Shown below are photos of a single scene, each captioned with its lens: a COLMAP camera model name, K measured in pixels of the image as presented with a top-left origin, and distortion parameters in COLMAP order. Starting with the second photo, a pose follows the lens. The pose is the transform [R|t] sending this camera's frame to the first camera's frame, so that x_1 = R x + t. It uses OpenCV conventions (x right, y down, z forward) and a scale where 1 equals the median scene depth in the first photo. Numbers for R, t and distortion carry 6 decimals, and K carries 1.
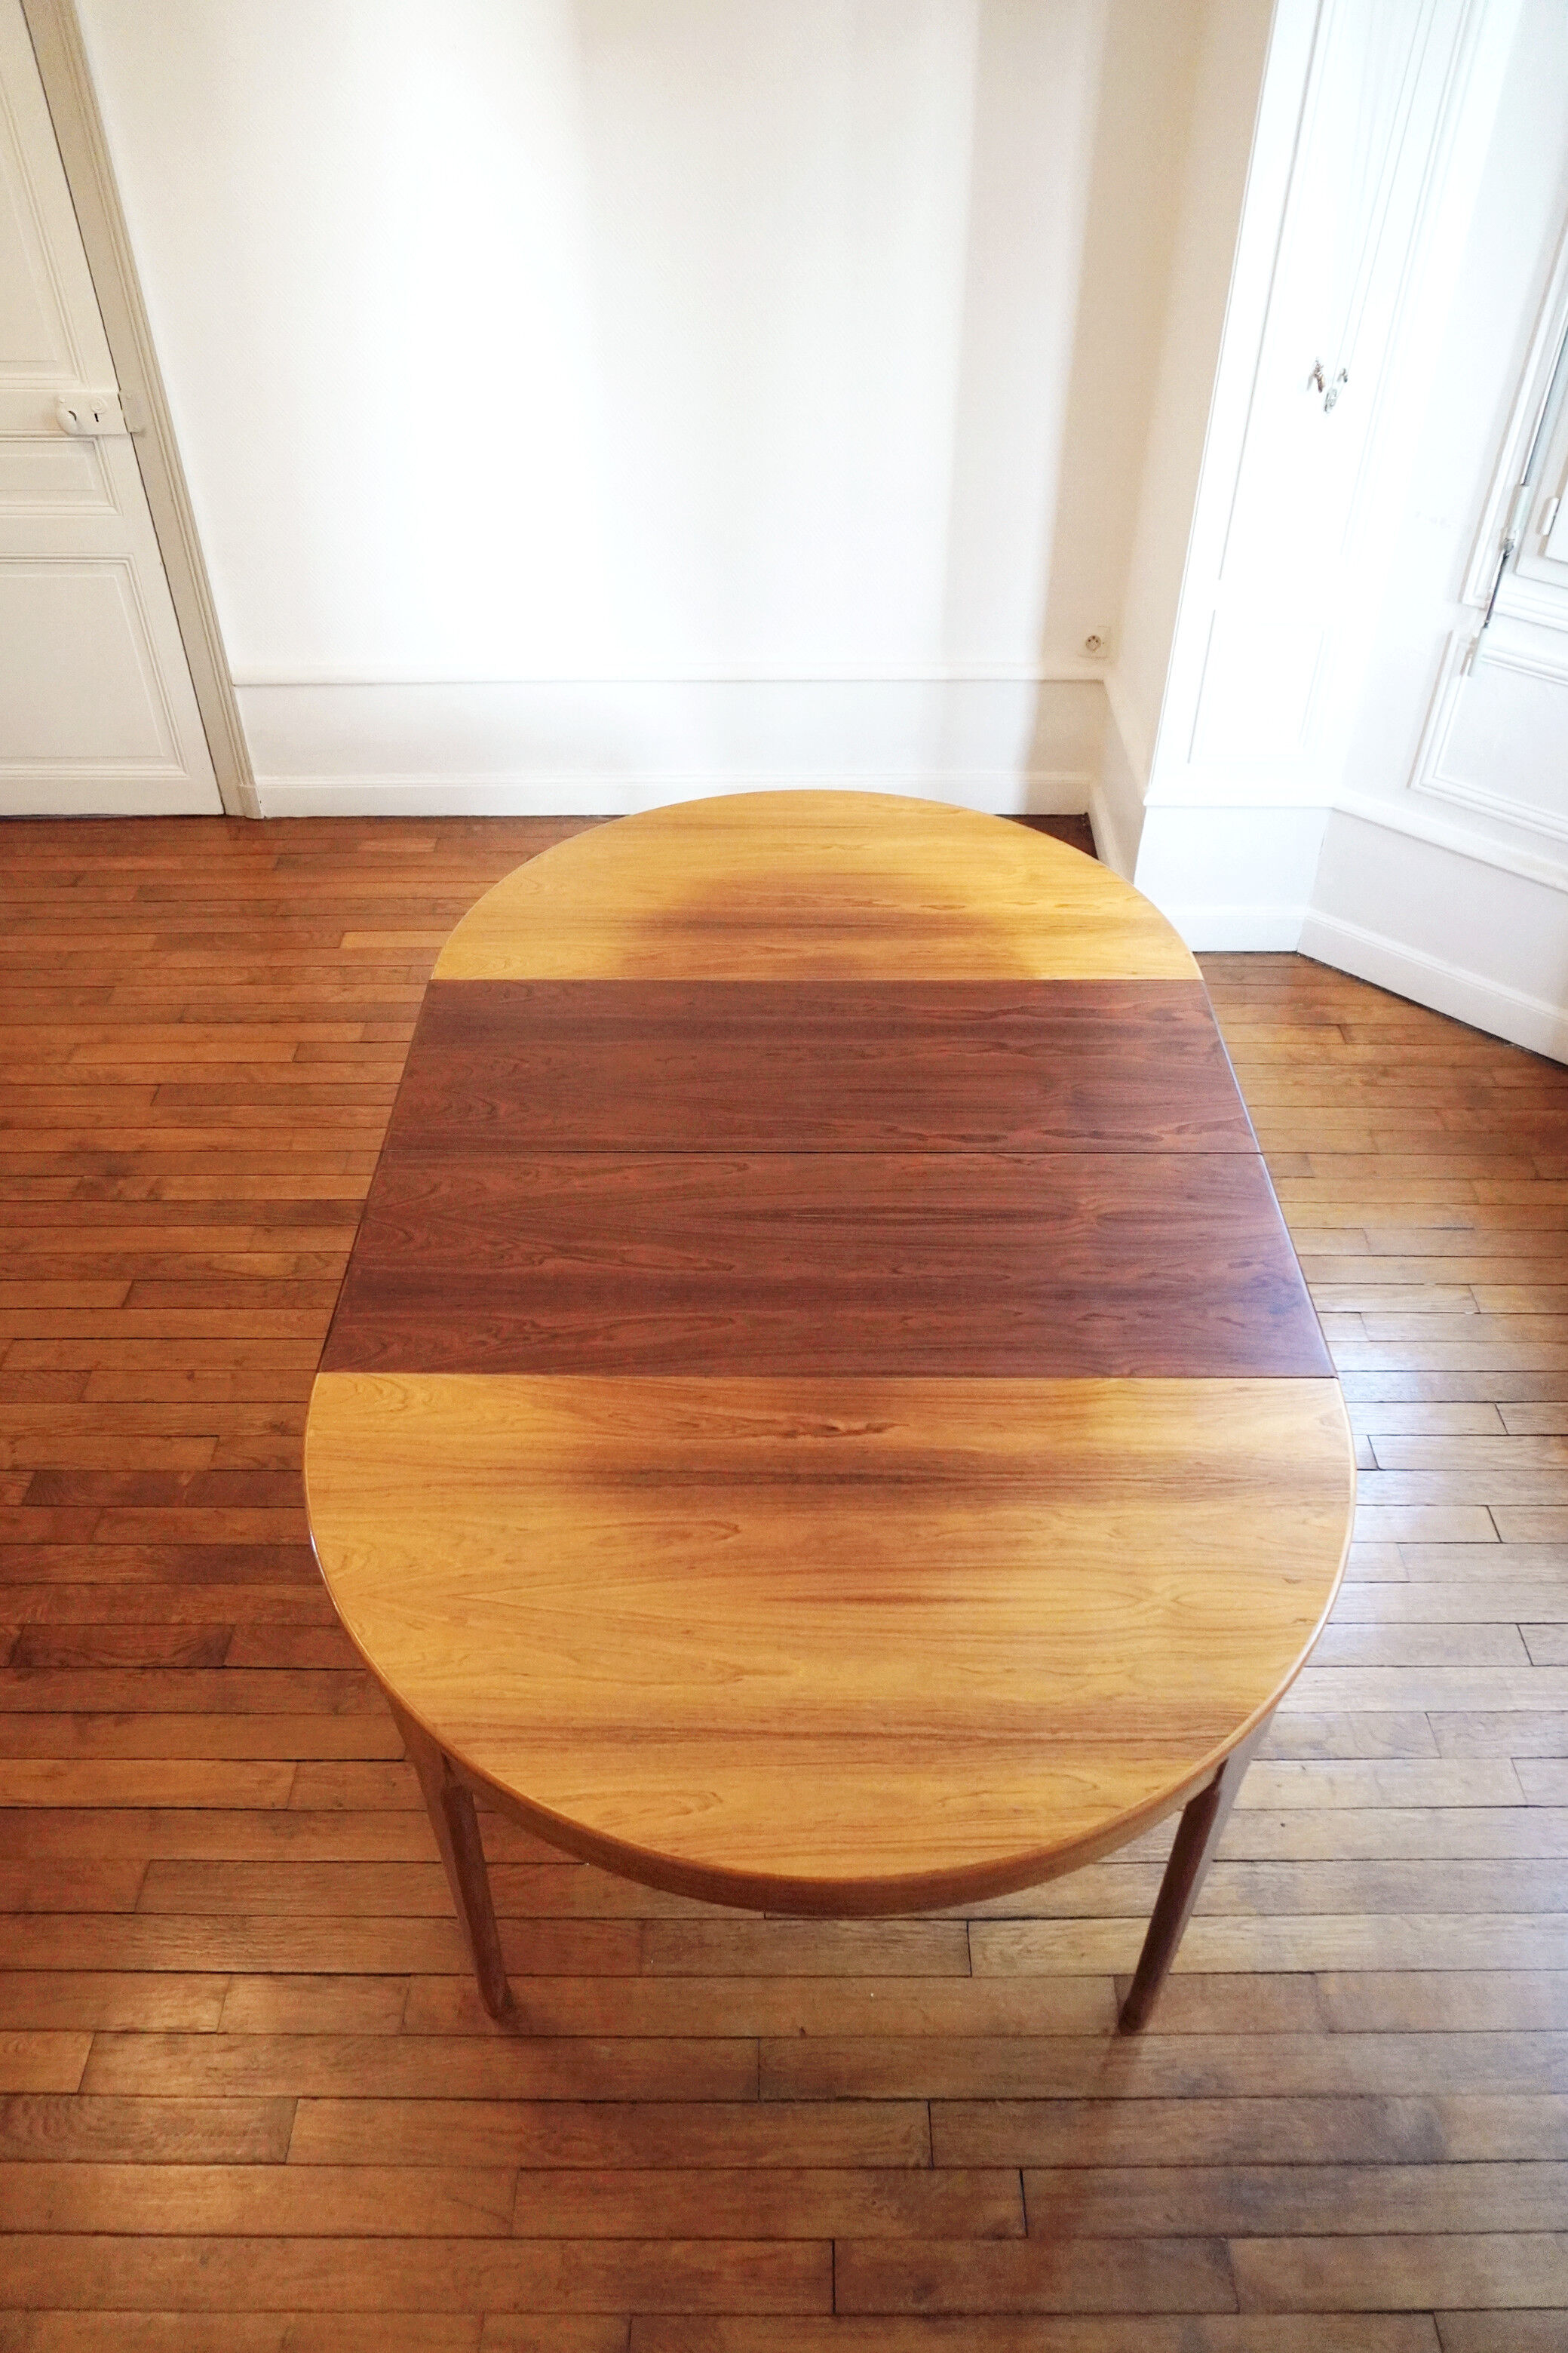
lens RADIAL K [[1611.6, 0, 784.0], [0, 1611.6, 1176.5], [0, 0, 1]] dist [-0.054035, 0.053994]
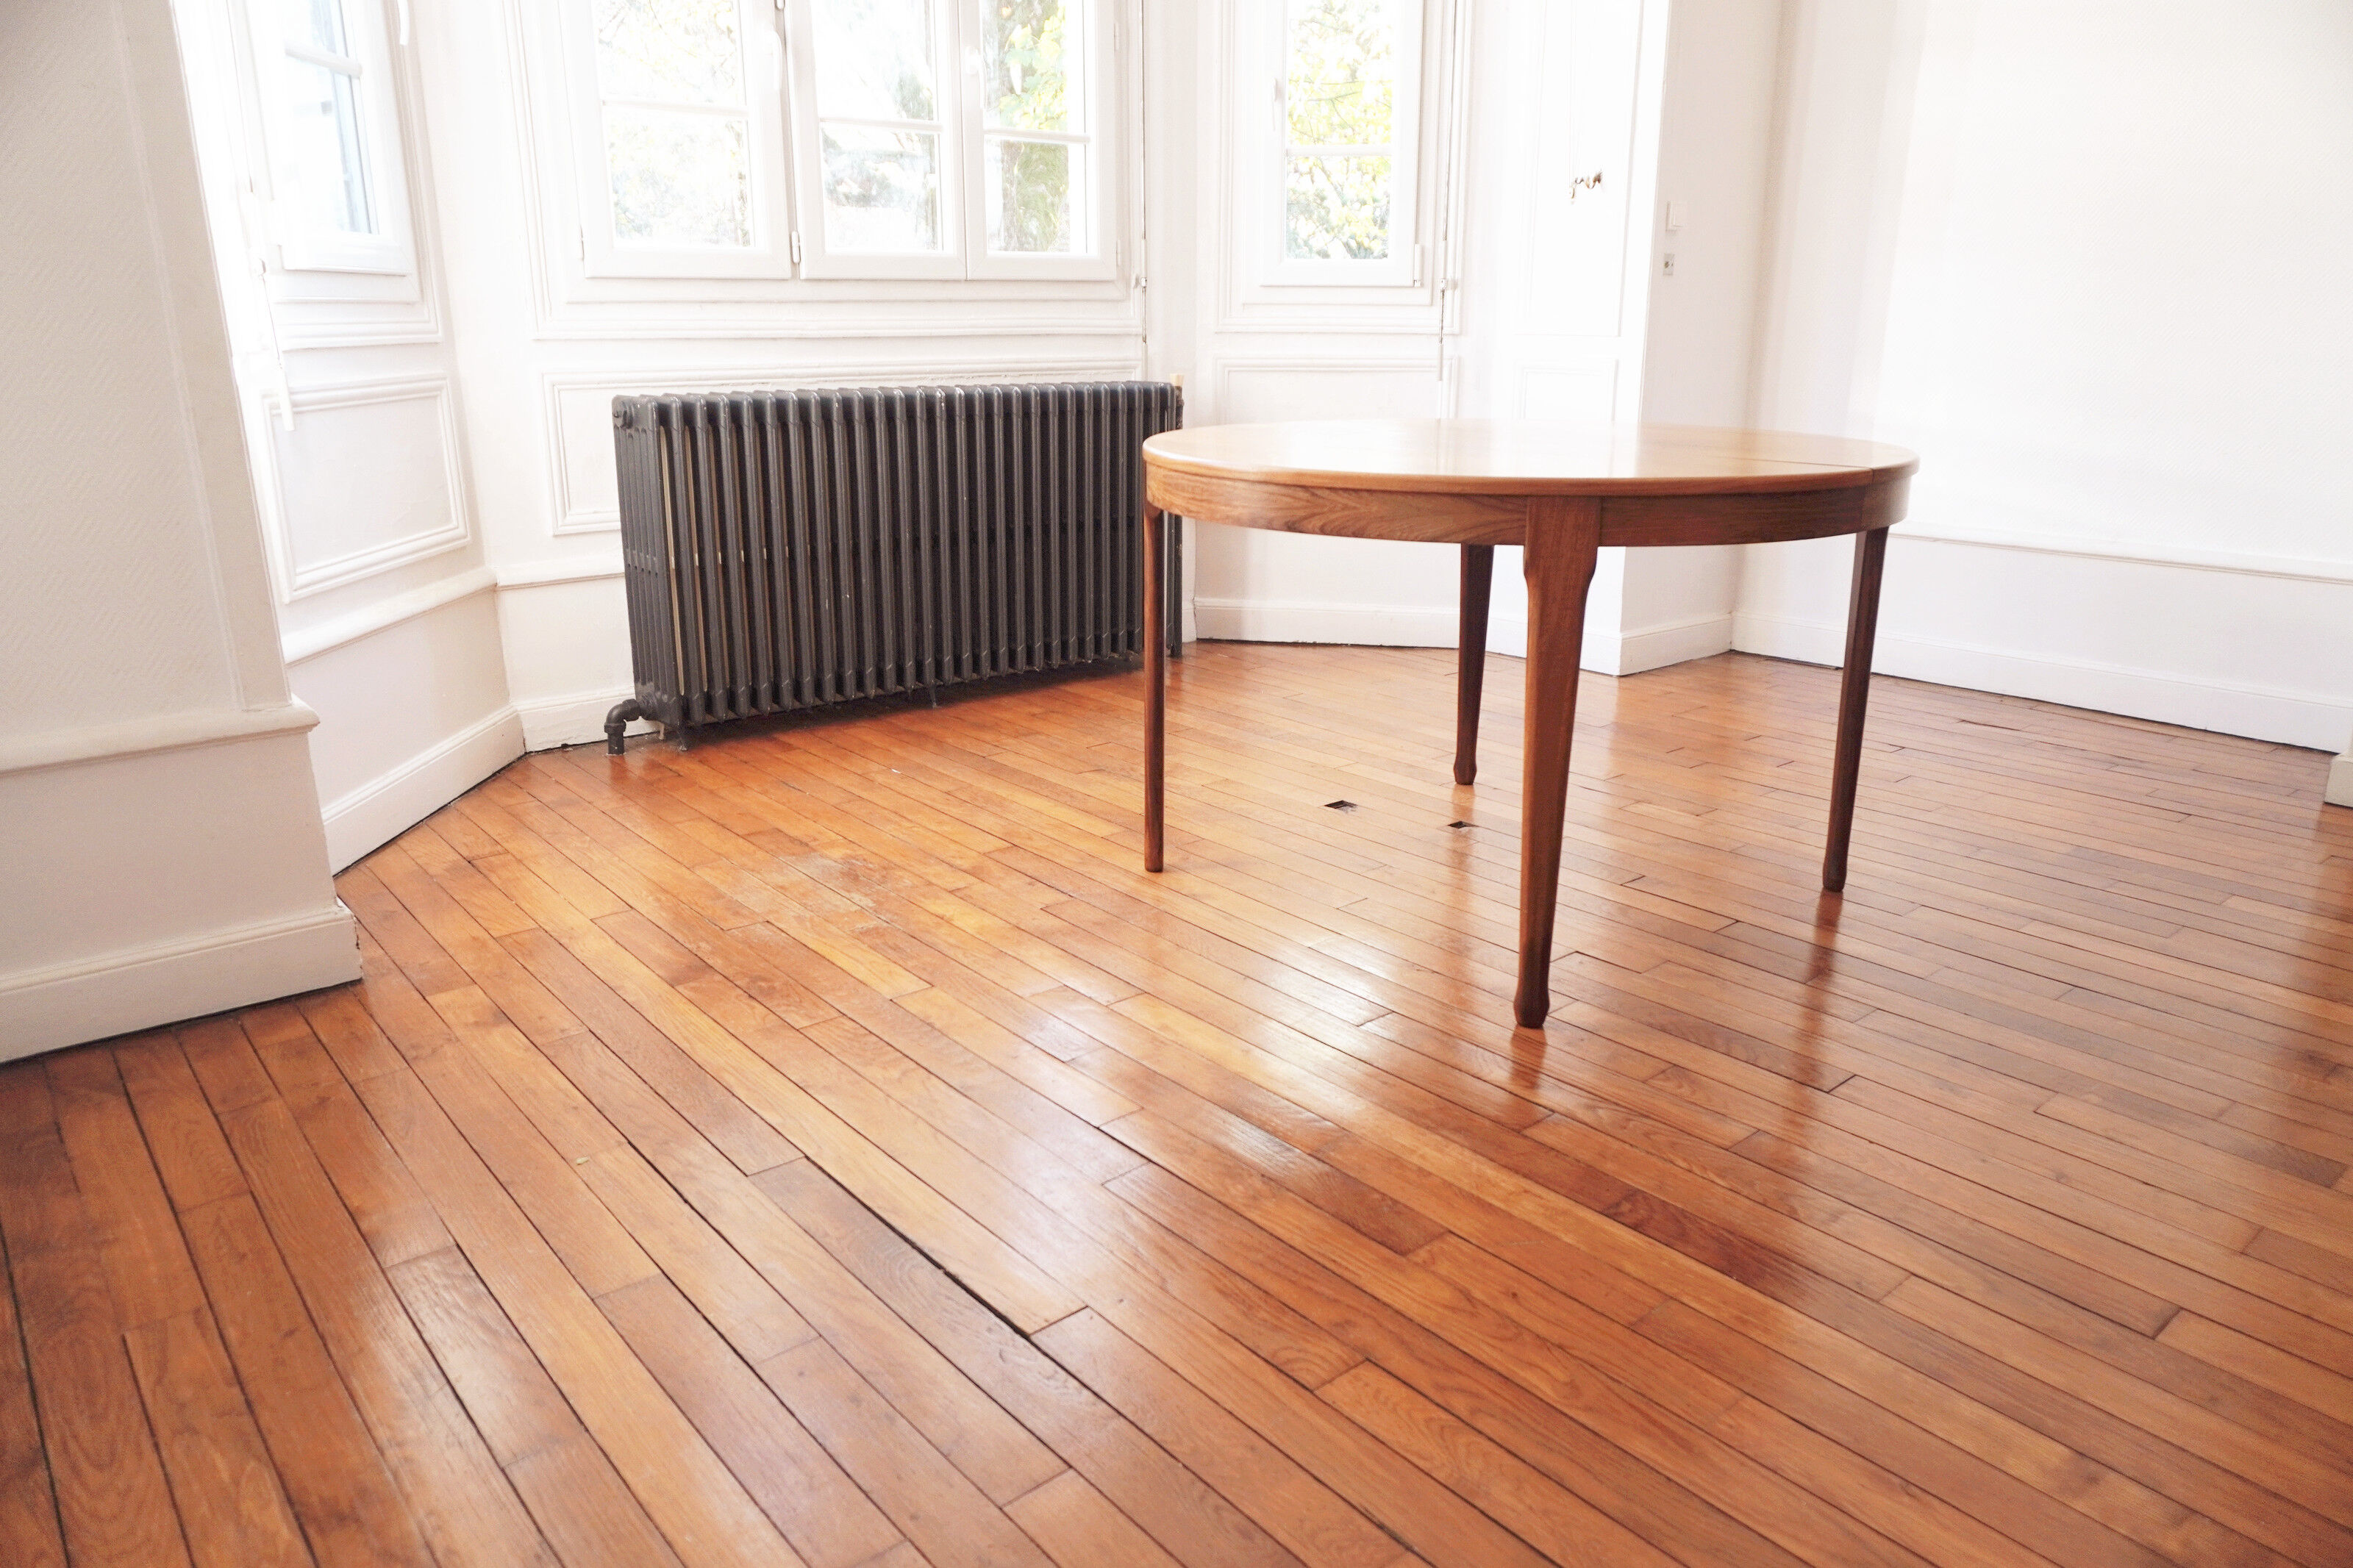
lens RADIAL K [[1572.7, 0, 1171.4], [0, 1572.7, 764.8], [0, 0, 1]] dist [-0.048596, 0.032150]
pose [[-0.641814, -0.210900, 0.737289, -0.611334], [0.512065, 0.597825, 0.616762, -0.584301], [-0.570845, 0.773387, -0.275698, 1.349365]]
